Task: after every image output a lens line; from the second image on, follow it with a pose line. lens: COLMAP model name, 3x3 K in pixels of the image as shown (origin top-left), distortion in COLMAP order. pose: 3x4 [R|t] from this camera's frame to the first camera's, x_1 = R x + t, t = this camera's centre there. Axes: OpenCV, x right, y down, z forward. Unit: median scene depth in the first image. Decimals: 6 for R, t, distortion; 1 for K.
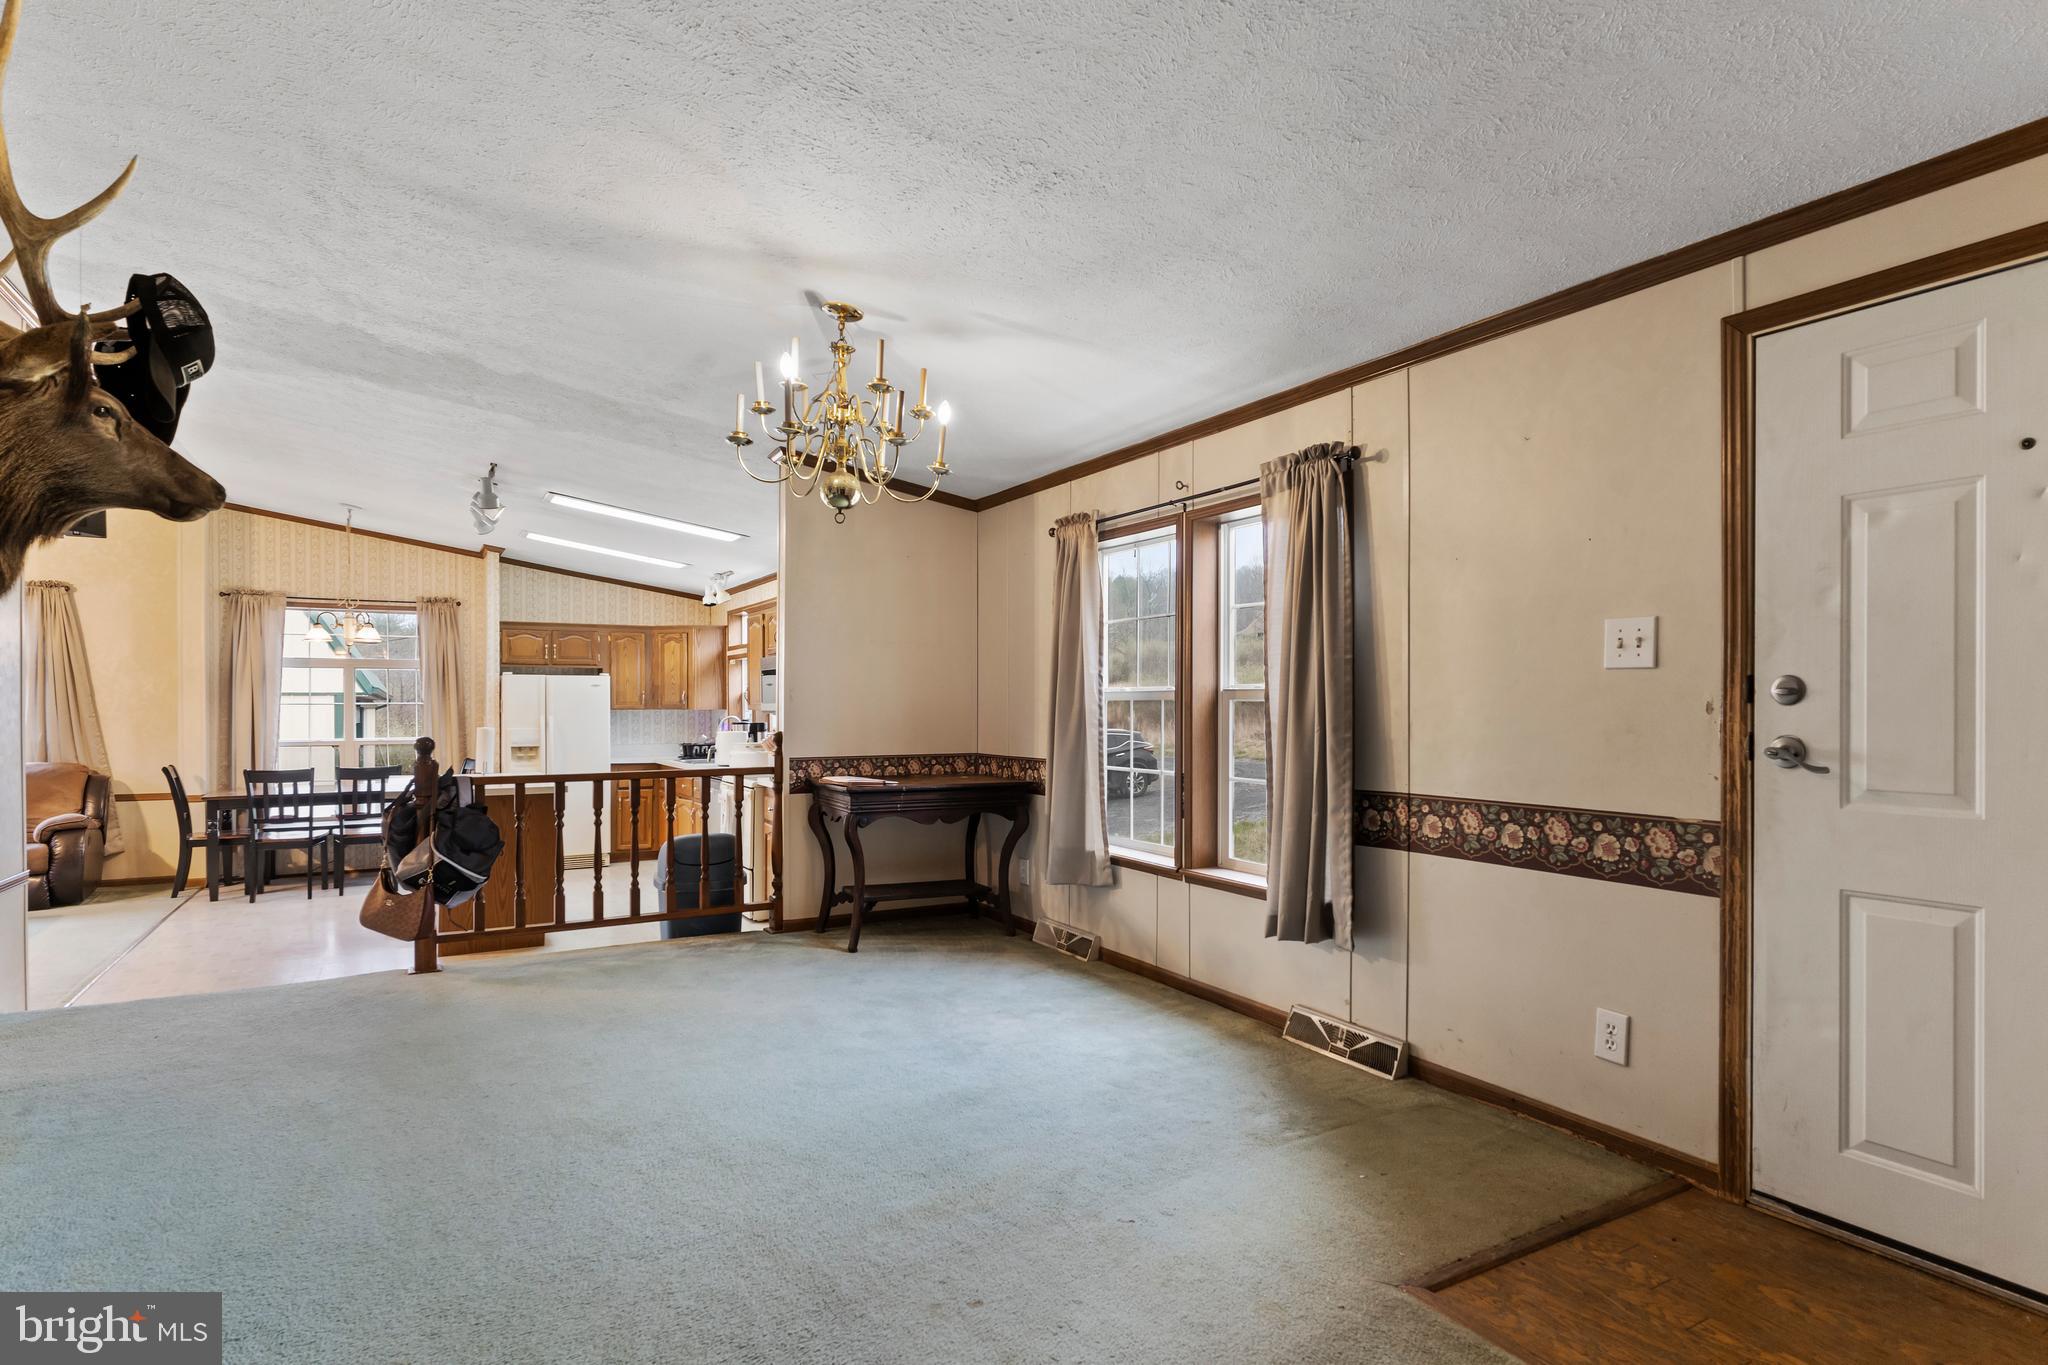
lens RADIAL K [[1057.7, 0, 1013.8], [0, 1057.7, 703.3], [0, 0, 1]] dist [-0.010918, 0.004900]
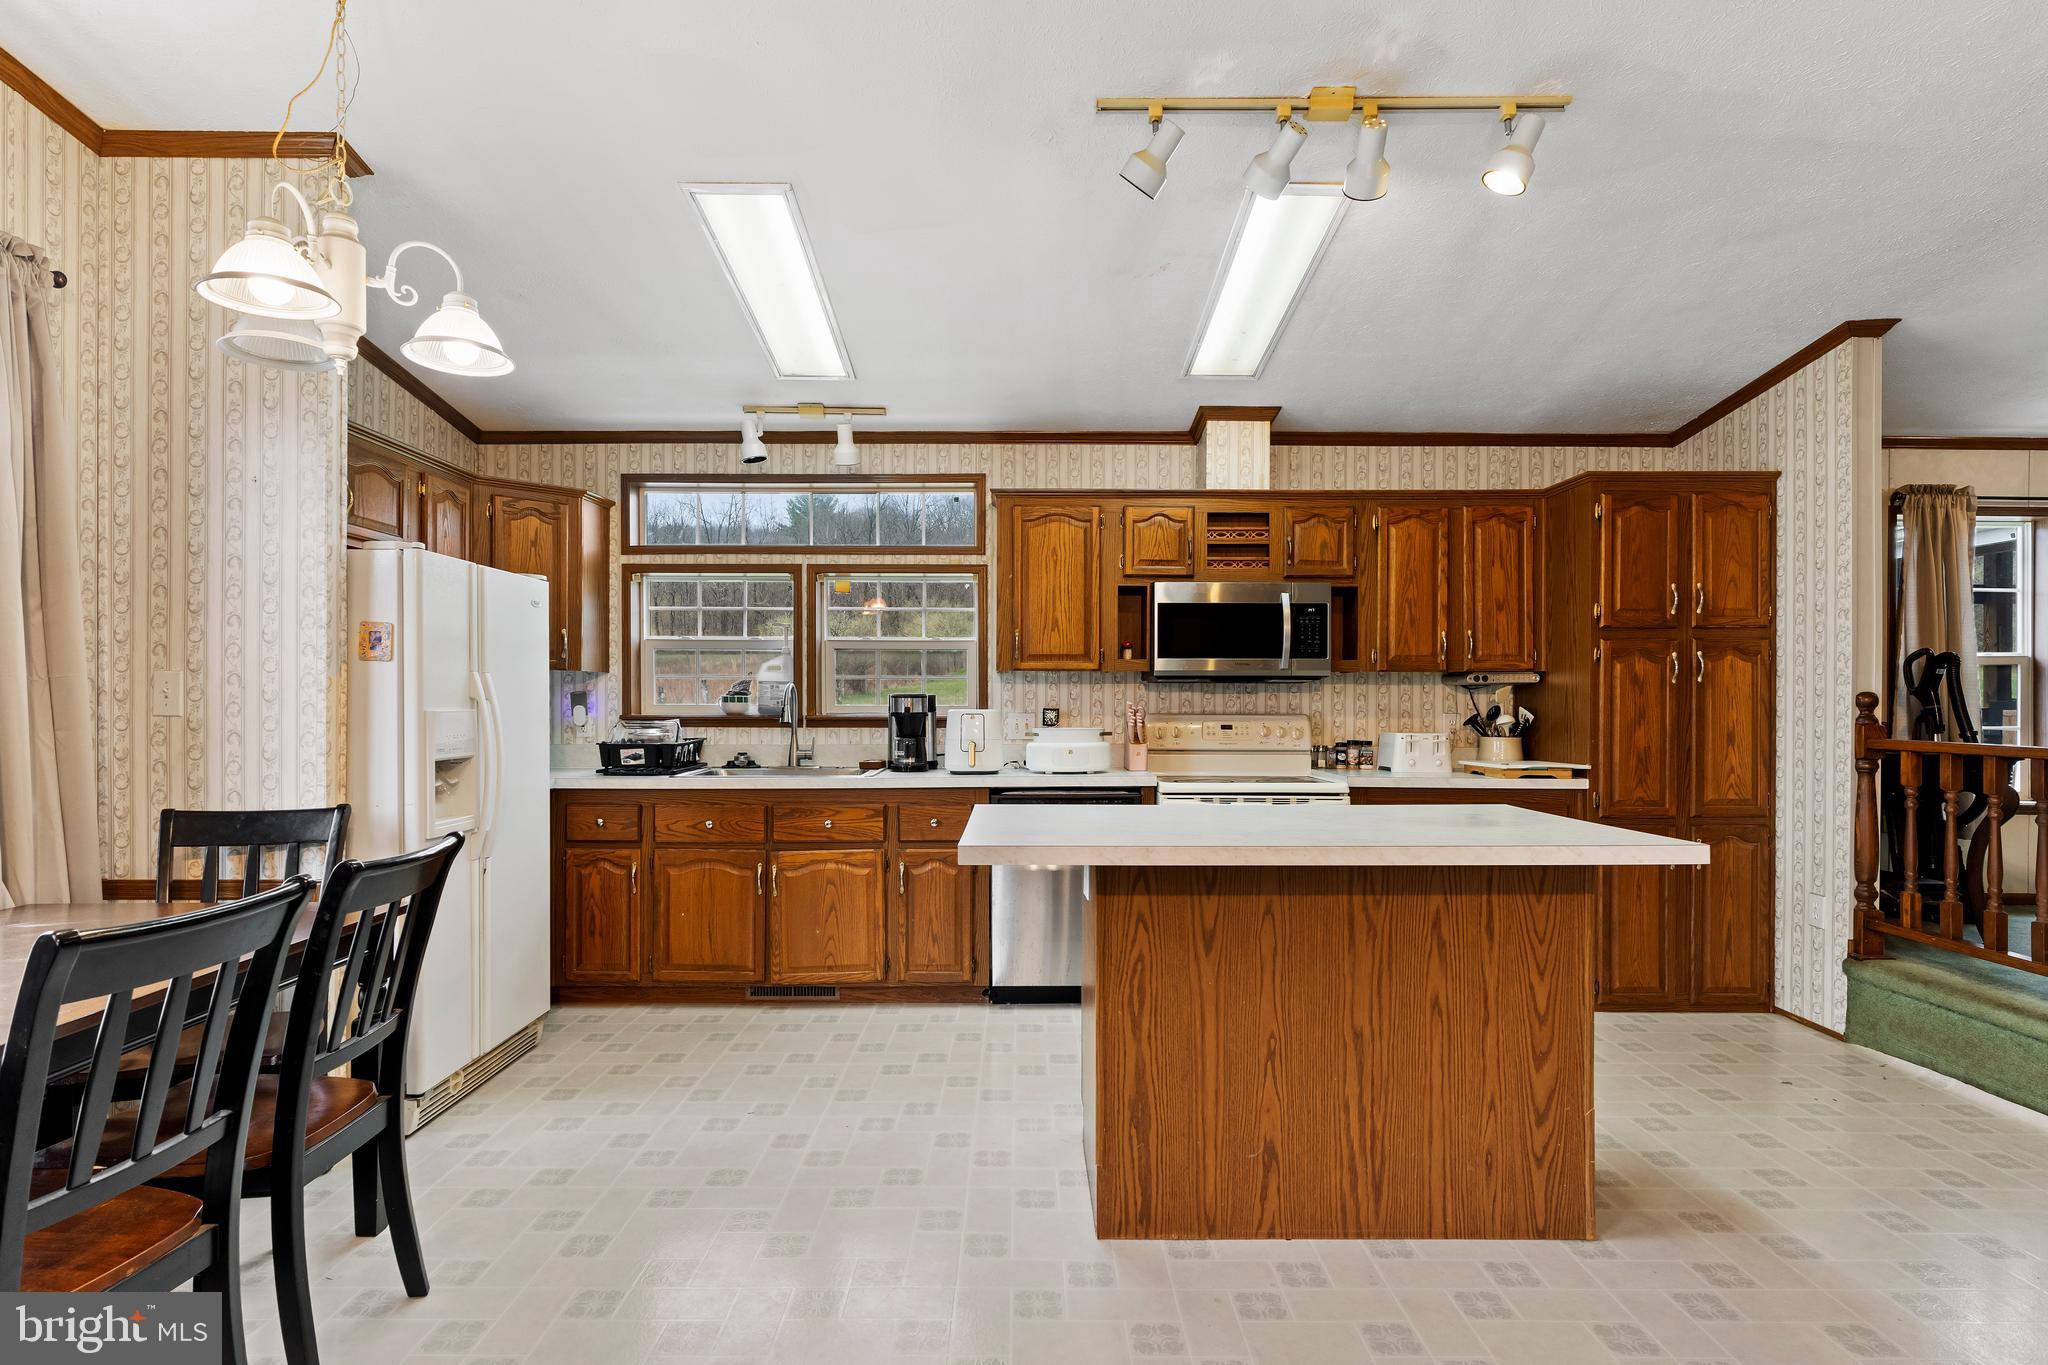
lens RADIAL K [[1057.7, 0, 1021.1], [0, 1057.7, 706.7], [0, 0, 1]] dist [-0.010918, 0.004900]
pose [[0.473266, -0.003424, 0.880913, -0.677431], [-0.006805, 0.999948, 0.007543, 0.019131], [-0.880893, -0.009565, 0.473219, 0.652992]]
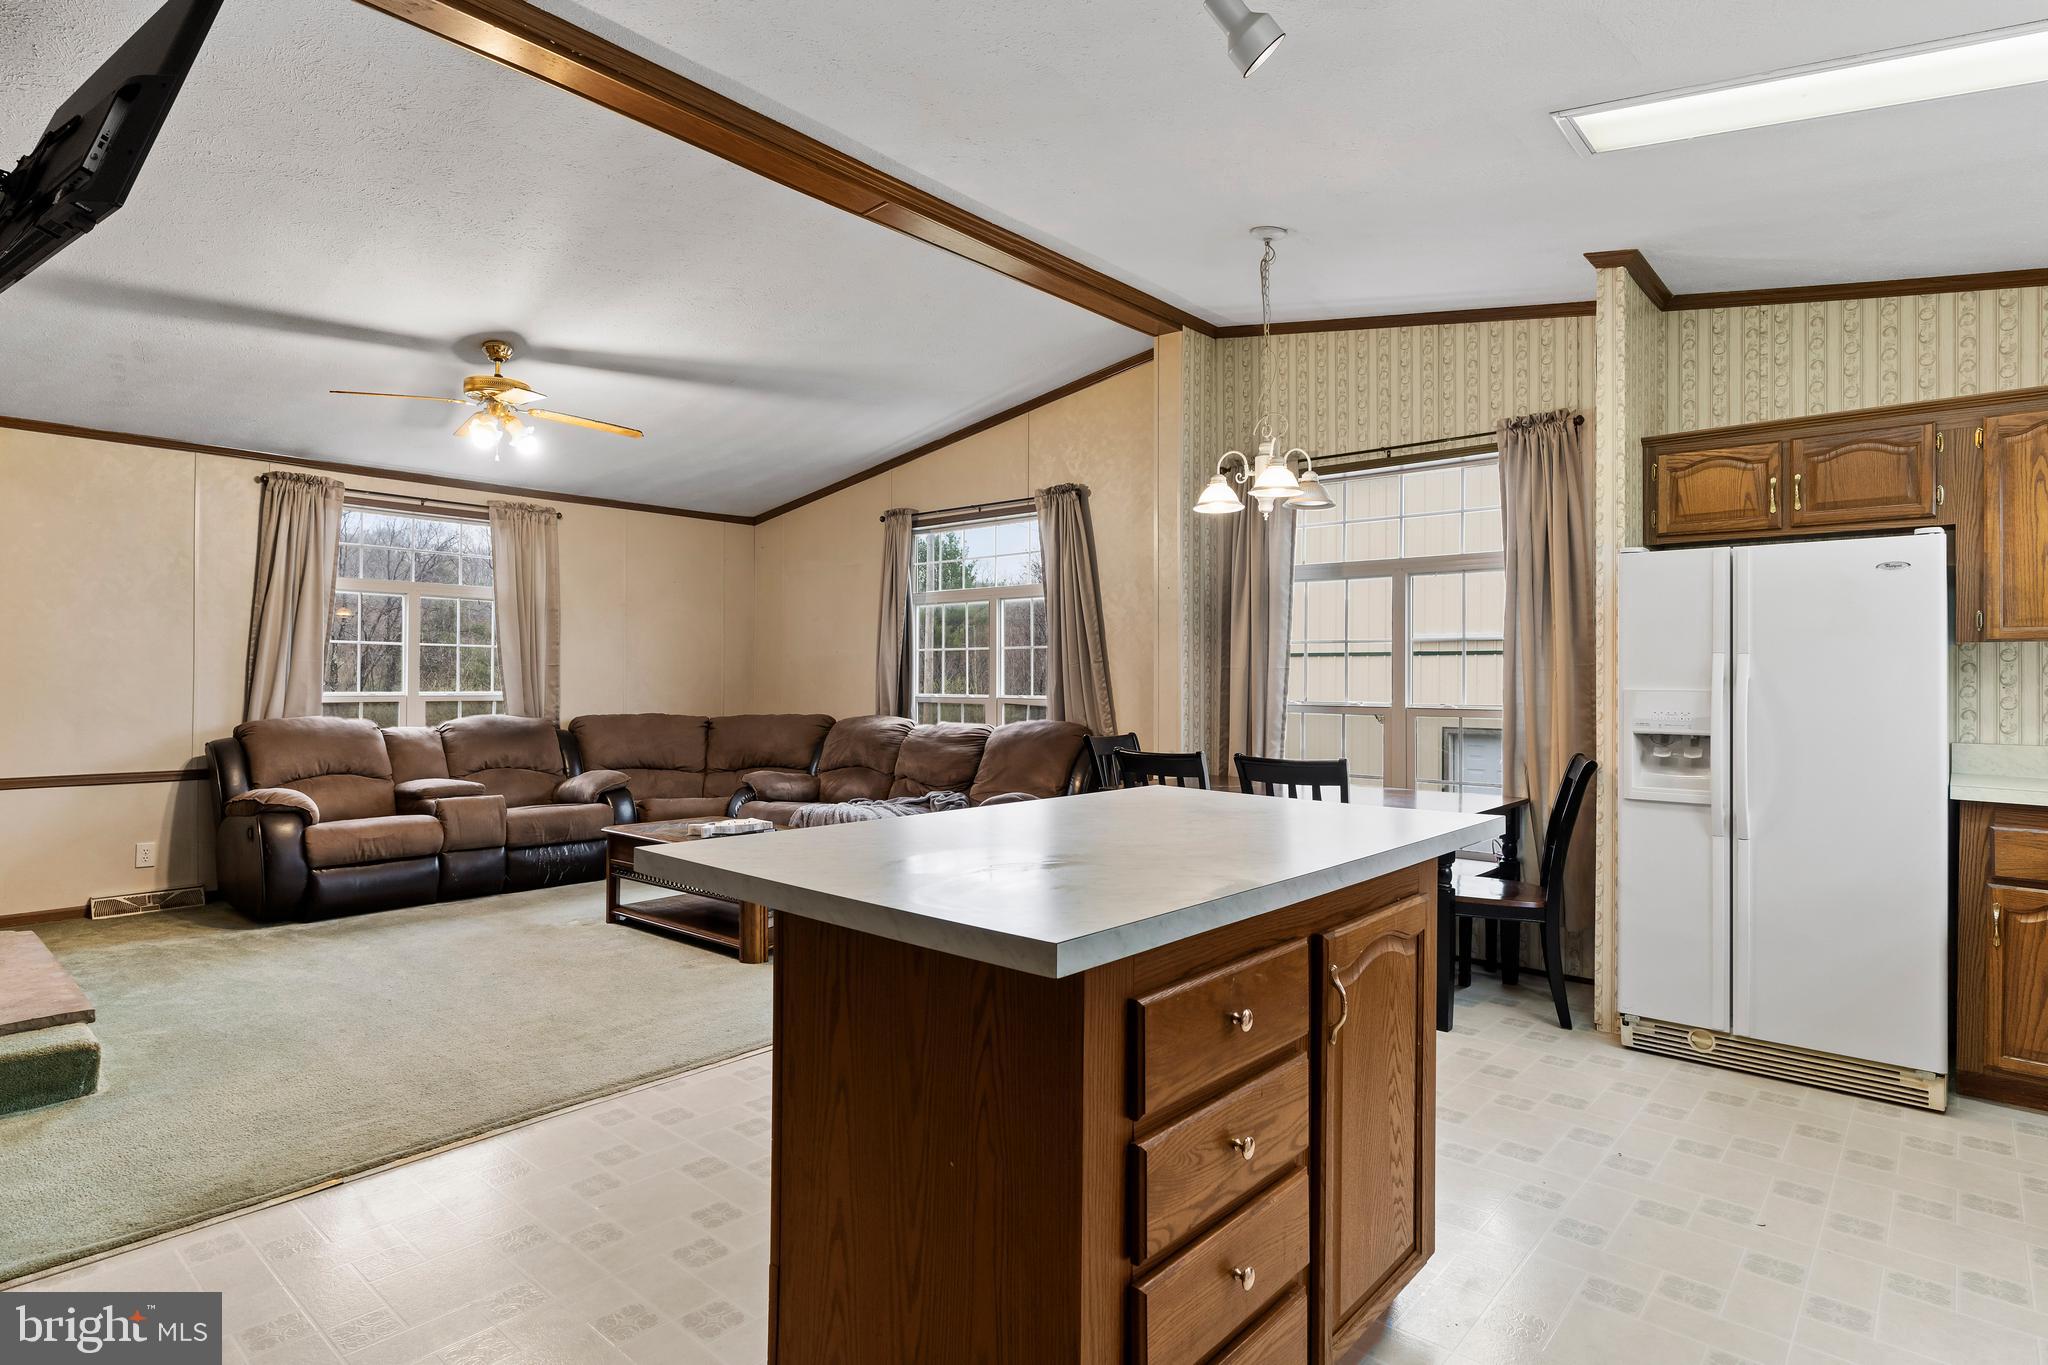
lens RADIAL K [[1057.7, 0, 1015.1], [0, 1057.7, 672.3], [0, 0, 1]] dist [-0.010918, 0.004900]
pose [[0.332132, -0.004555, -0.943222, -0.174987], [-0.001305, 0.999985, -0.005289, 0.020280], [0.943232, 0.002987, 0.332121, 0.631688]]
